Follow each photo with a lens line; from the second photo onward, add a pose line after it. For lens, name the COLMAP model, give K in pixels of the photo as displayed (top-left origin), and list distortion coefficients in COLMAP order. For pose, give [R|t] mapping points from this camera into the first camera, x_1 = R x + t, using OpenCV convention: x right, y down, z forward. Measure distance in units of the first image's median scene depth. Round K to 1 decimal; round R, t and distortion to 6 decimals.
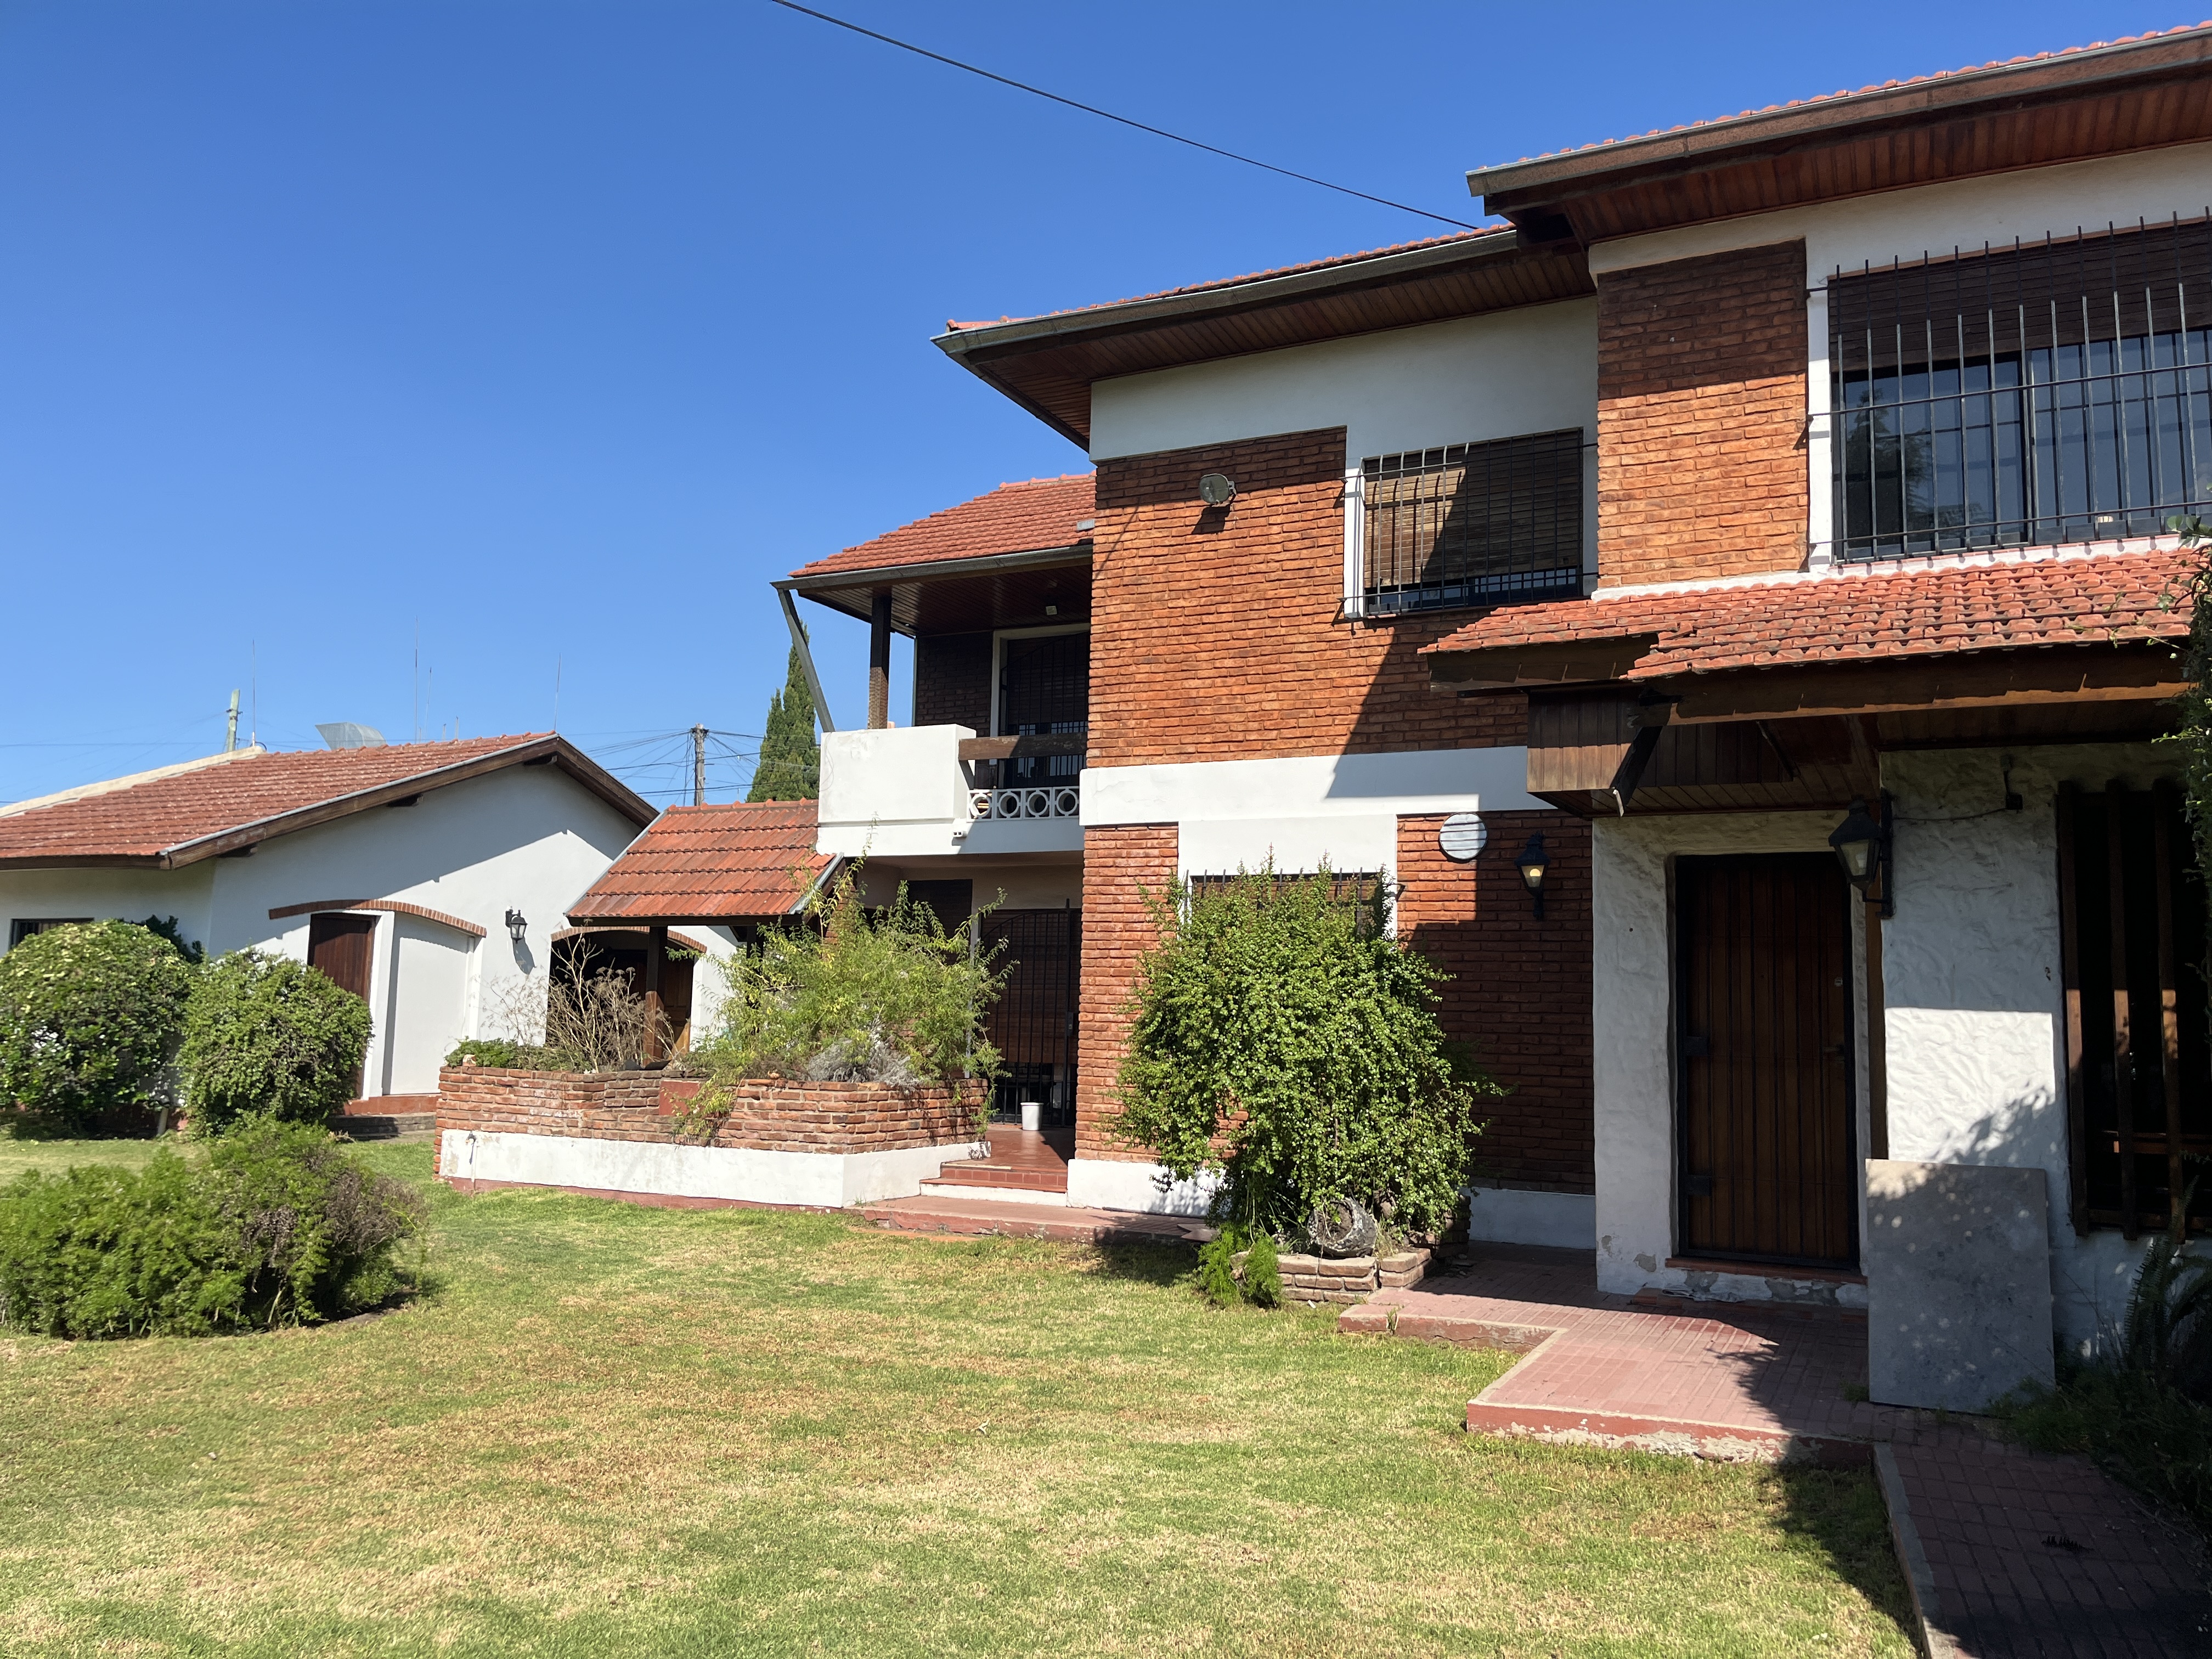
lens RADIAL K [[1711.0, 0, 1108.1], [0, 1711.0, 831.4], [0, 0, 1]] dist [0.036305, -0.059277]
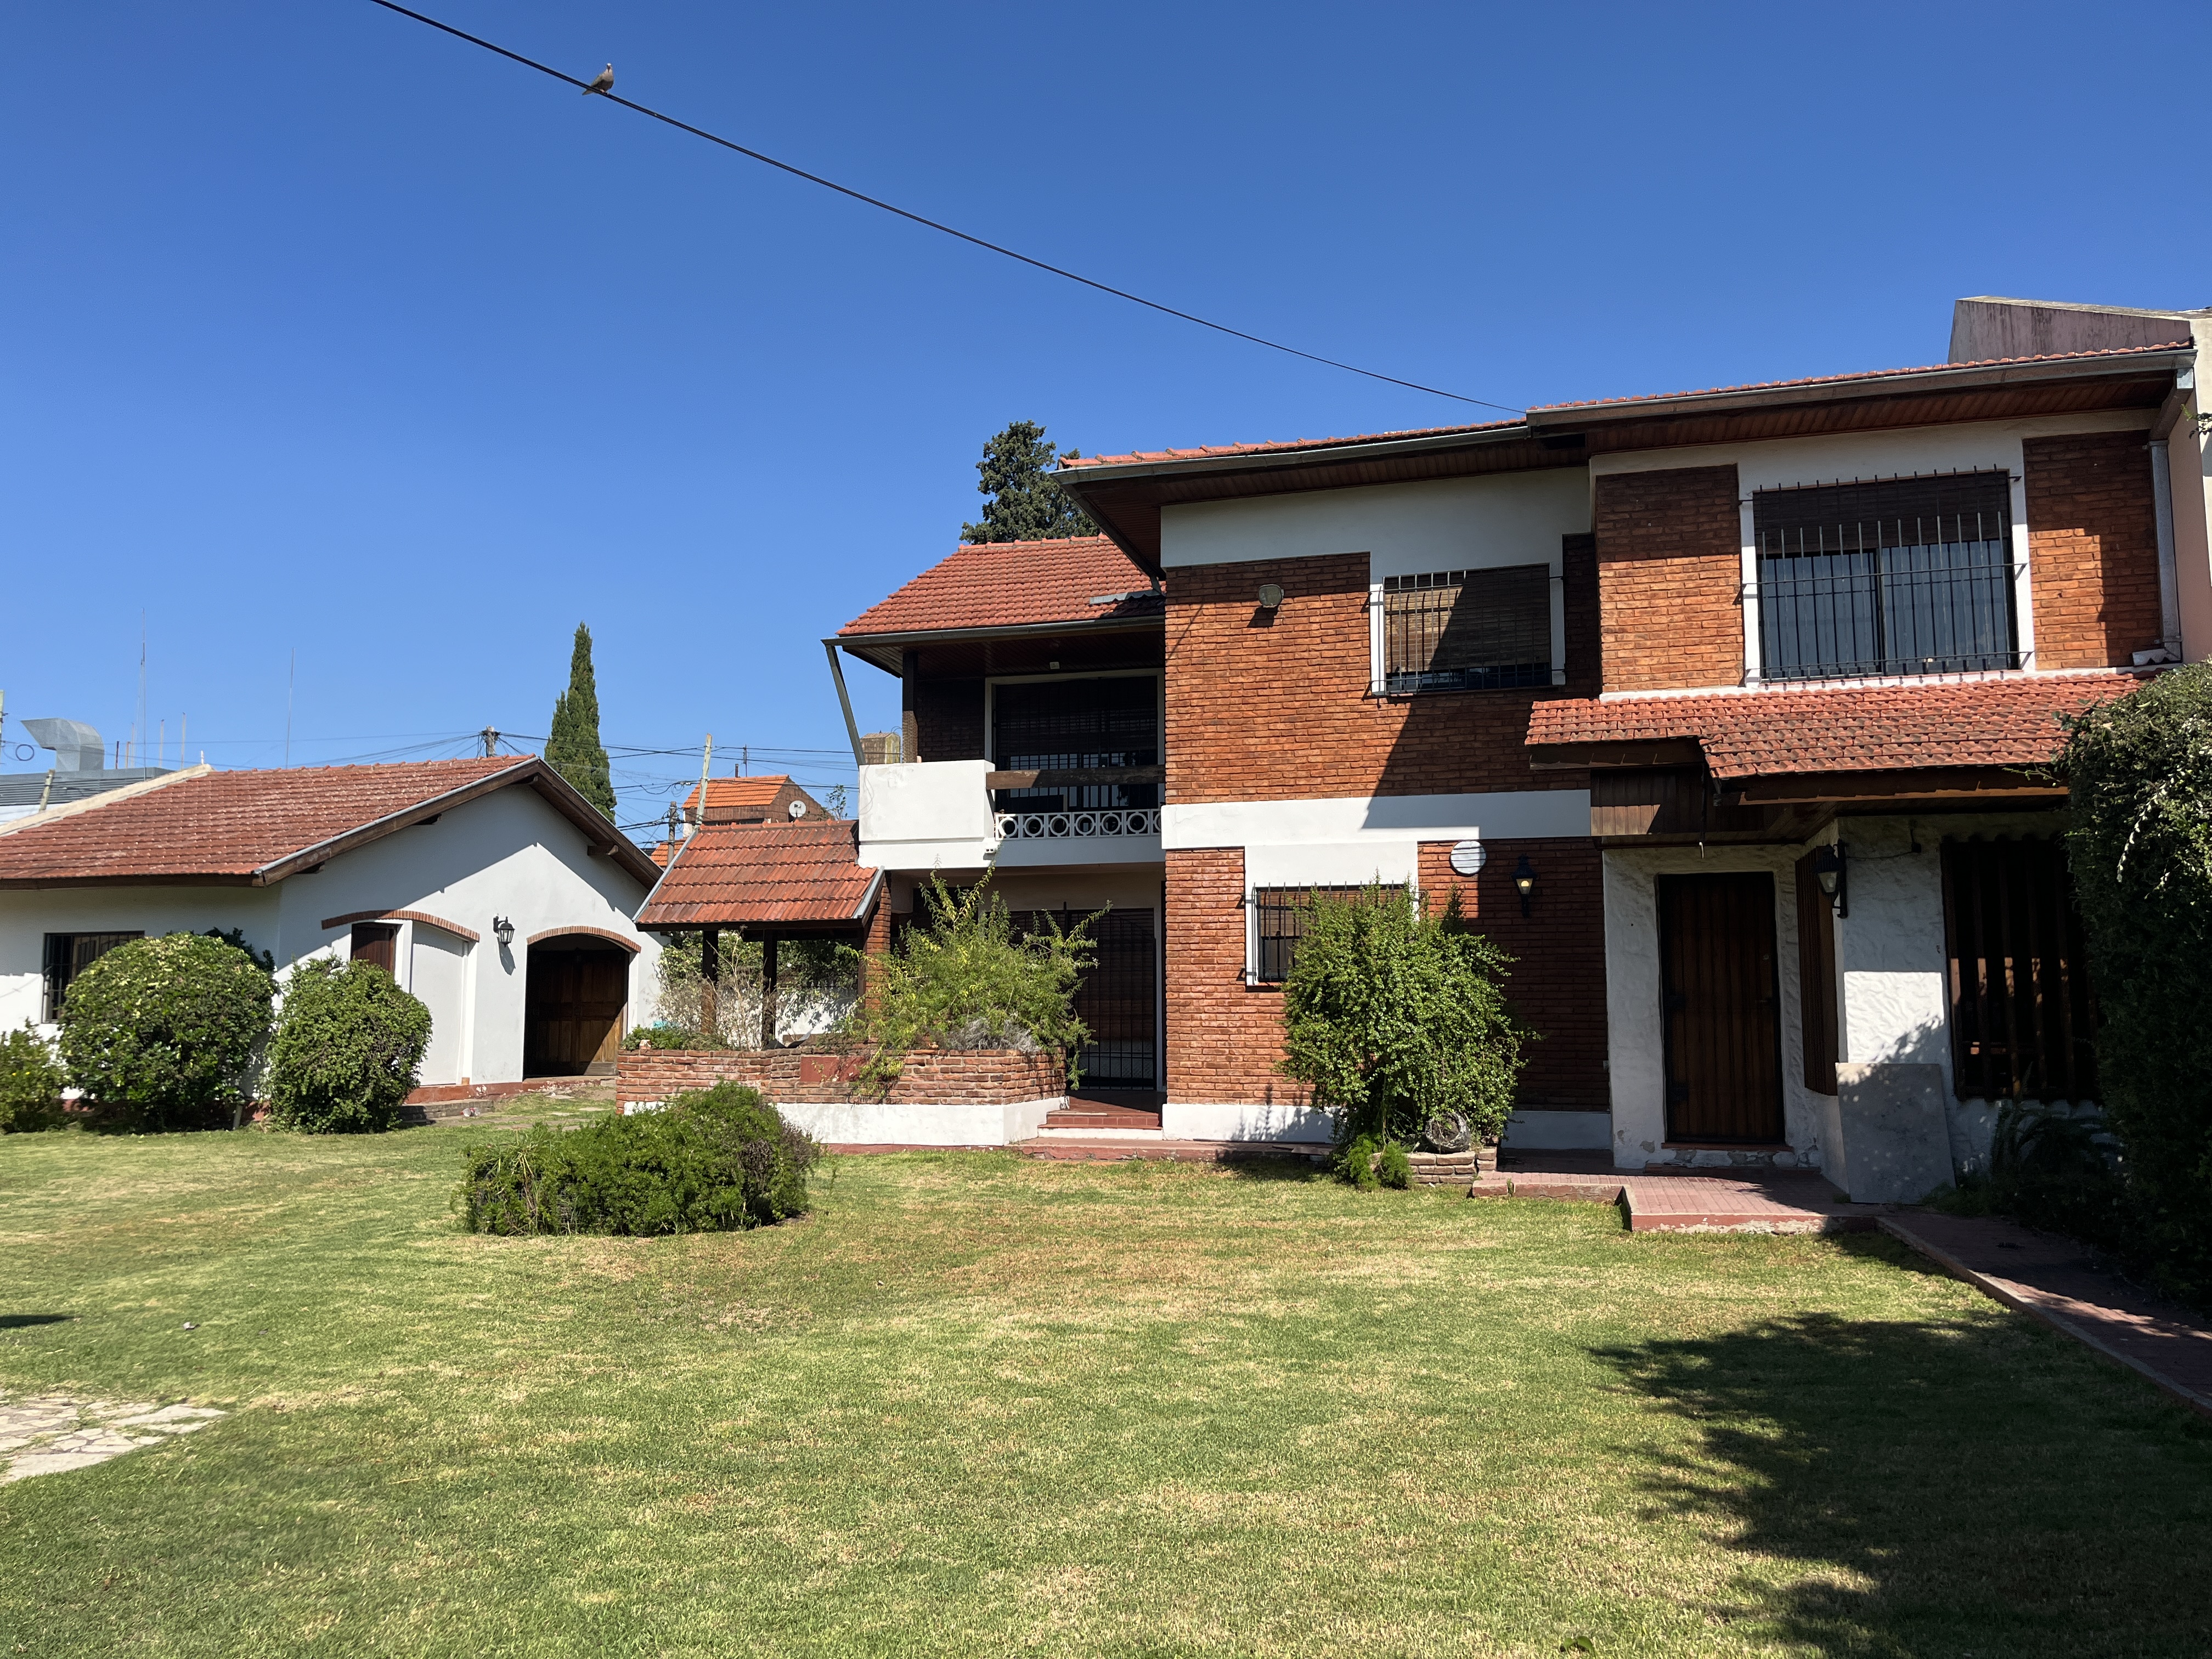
lens RADIAL K [[1711.0, 0, 1092.2], [0, 1711.0, 829.5], [0, 0, 1]] dist [0.036305, -0.059277]
pose [[0.983848, -0.006054, 0.178902, -0.329530], [0.005123, 0.999971, 0.005668, -0.028294], [-0.178931, -0.004660, 0.983851, -0.296545]]
